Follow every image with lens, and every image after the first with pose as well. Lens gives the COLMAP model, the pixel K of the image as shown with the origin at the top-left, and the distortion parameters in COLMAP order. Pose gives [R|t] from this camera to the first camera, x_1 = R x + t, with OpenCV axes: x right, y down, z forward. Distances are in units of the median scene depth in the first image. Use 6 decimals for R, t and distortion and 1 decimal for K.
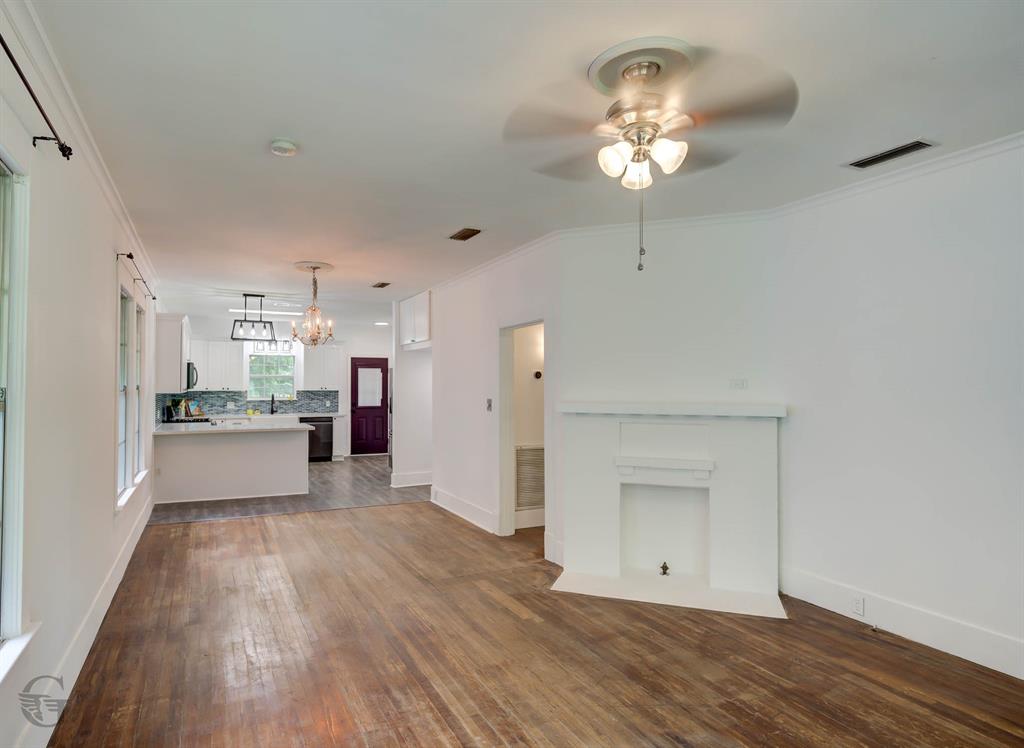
lens RADIAL K [[617.1, 0, 509.9], [0, 617.1, 375.5], [0, 0, 1]] dist [0.004259, -0.004965]
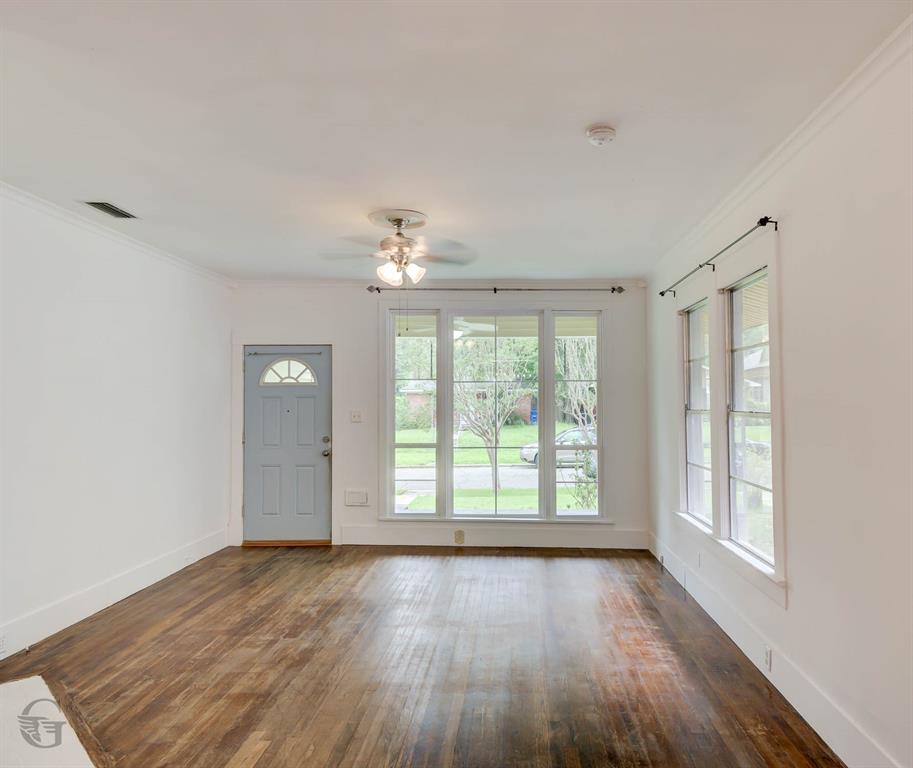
lens RADIAL K [[692.5, 0, 457.2], [0, 692.5, 383.7], [0, 0, 1]] dist [0.015808, 0.005471]
pose [[-0.857023, 0.016661, 0.515009, -0.484753], [-0.008461, 0.998887, -0.046395, 0.026162], [-0.515209, -0.044119, -0.855928, 1.356865]]
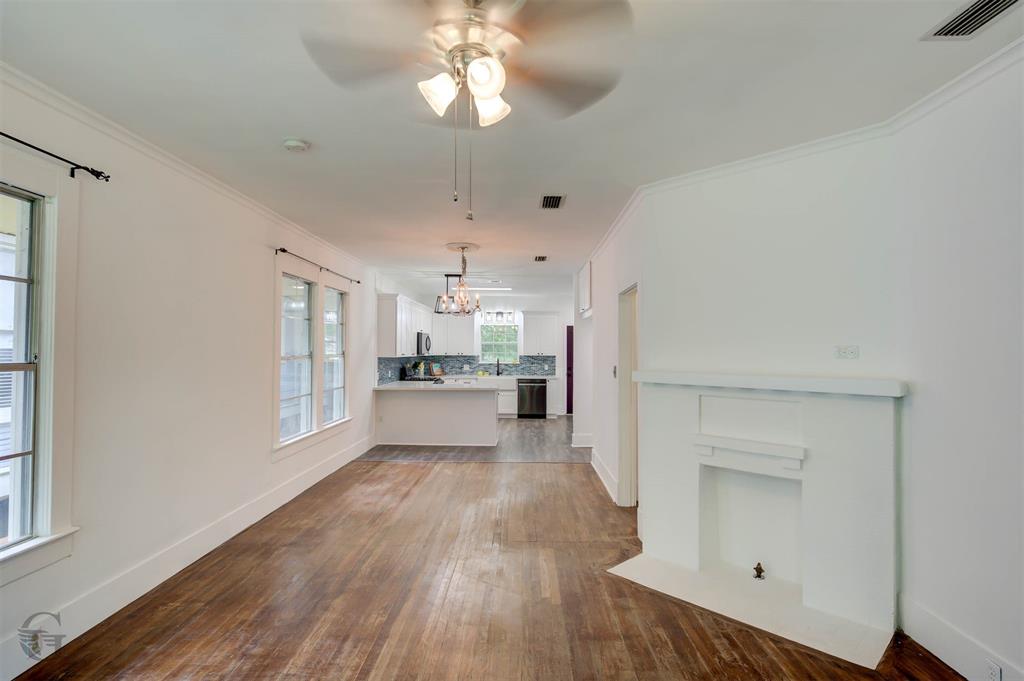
lens RADIAL K [[558.9, 0, 511.5], [0, 558.9, 341.7], [0, 0, 1]] dist [-0.000380, -0.001171]
pose [[0.888525, -0.004097, -0.458811, 0.326175], [0.003860, 0.999991, -0.001453, -0.000042], [0.458813, -0.000480, 0.888533, 0.180230]]
